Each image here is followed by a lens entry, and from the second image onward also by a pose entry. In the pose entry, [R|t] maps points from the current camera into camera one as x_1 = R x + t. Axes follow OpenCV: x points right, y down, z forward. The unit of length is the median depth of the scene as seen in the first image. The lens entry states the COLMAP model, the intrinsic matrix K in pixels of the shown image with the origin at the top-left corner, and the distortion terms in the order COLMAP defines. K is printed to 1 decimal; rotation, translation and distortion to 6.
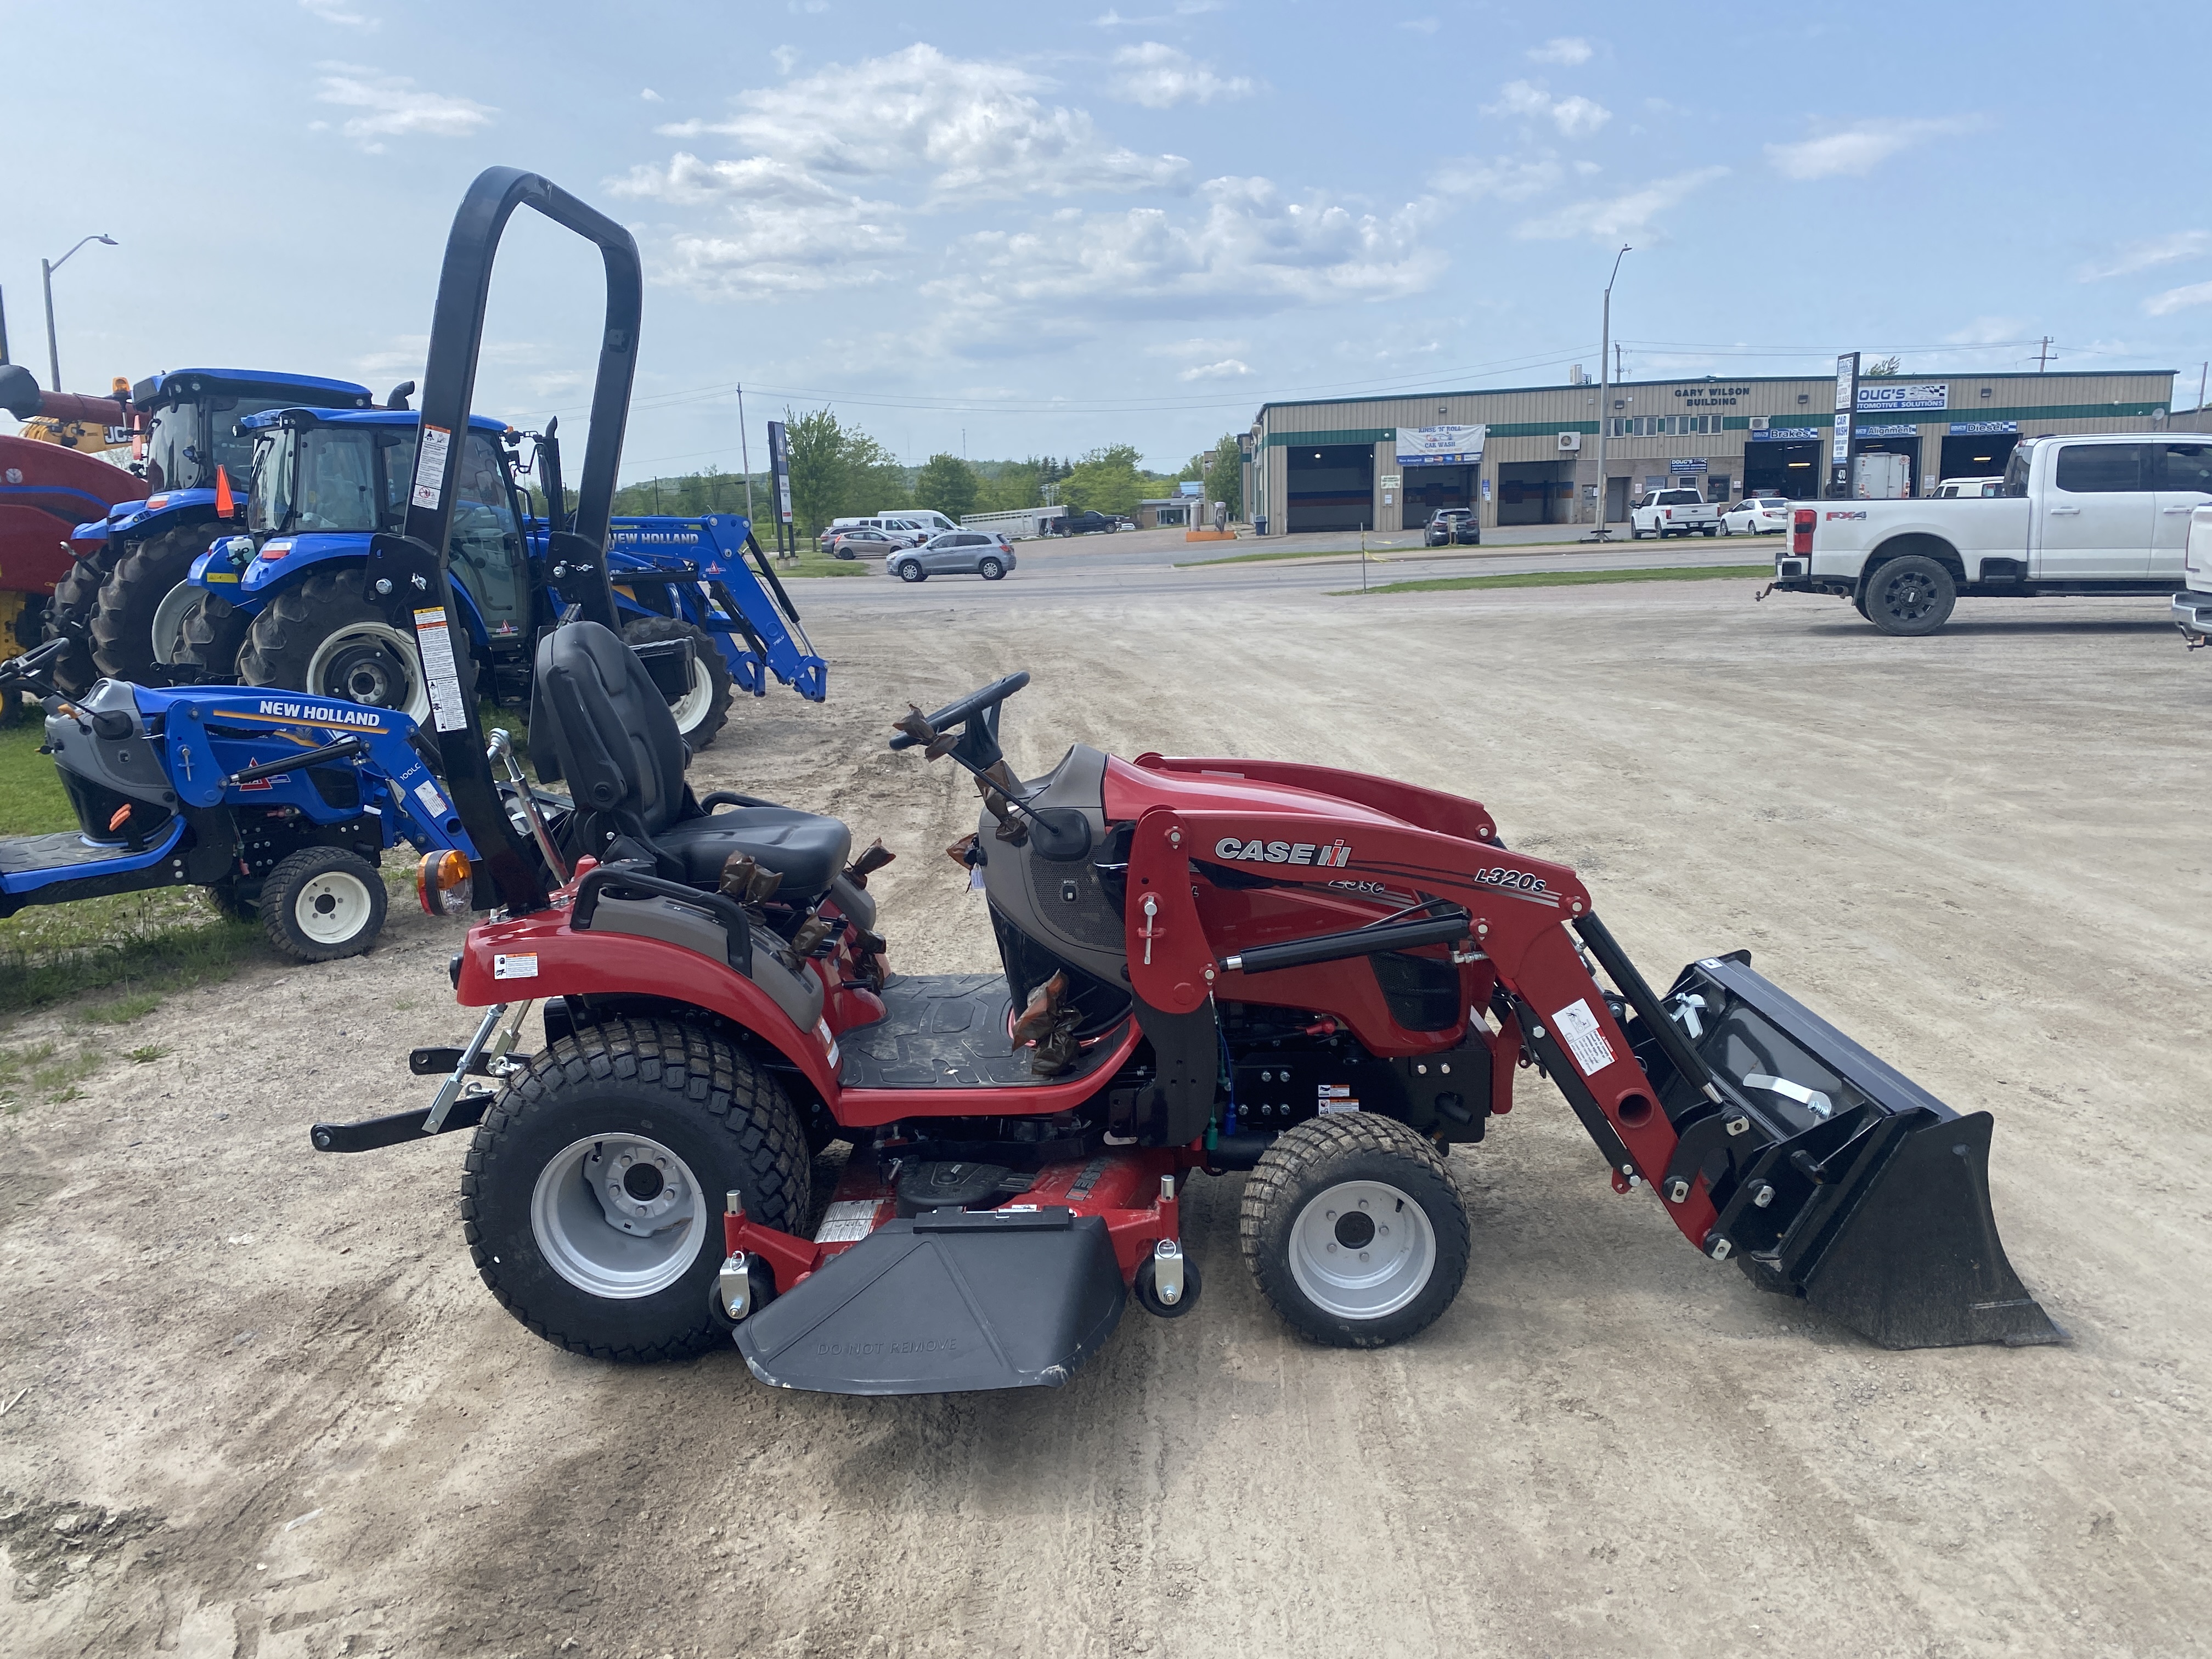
lens RADIAL K [[1689.6, 0, 1087.8], [0, 1689.6, 844.6], [0, 0, 1]] dist [0.008159, -0.009974]
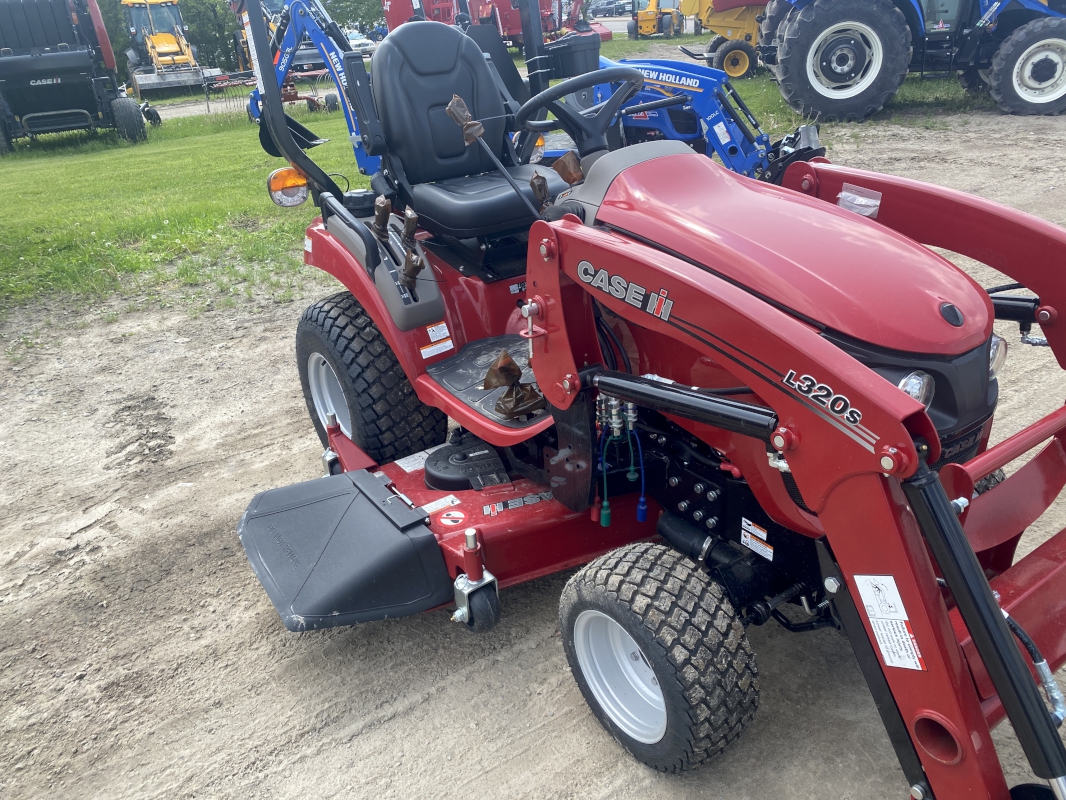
lens RADIAL K [[814.2, 0, 534.0], [0, 814.2, 393.9], [0, 0, 1]] dist [0.008159, -0.009974]
pose [[0.576575, 0.339341, -0.743242, 0.440859], [-0.105935, 0.933042, 0.343818, -0.091363], [0.810148, -0.119502, 0.573916, 0.673674]]
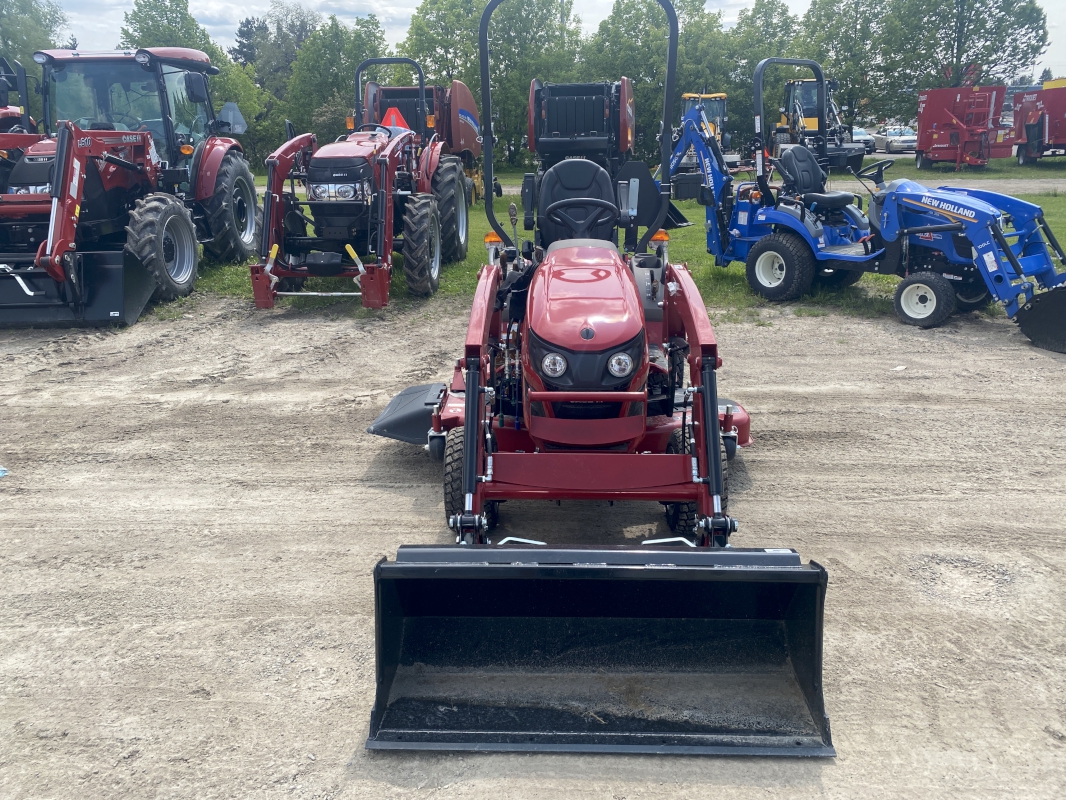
lens RADIAL K [[814.2, 0, 532.2], [0, 814.2, 398.9], [0, 0, 1]] dist [0.008159, -0.009974]
pose [[-0.034274, 0.347620, -0.937009, 1.074554], [-0.171161, 0.921666, 0.348189, -0.233775], [0.984647, 0.172313, 0.027910, 1.031135]]
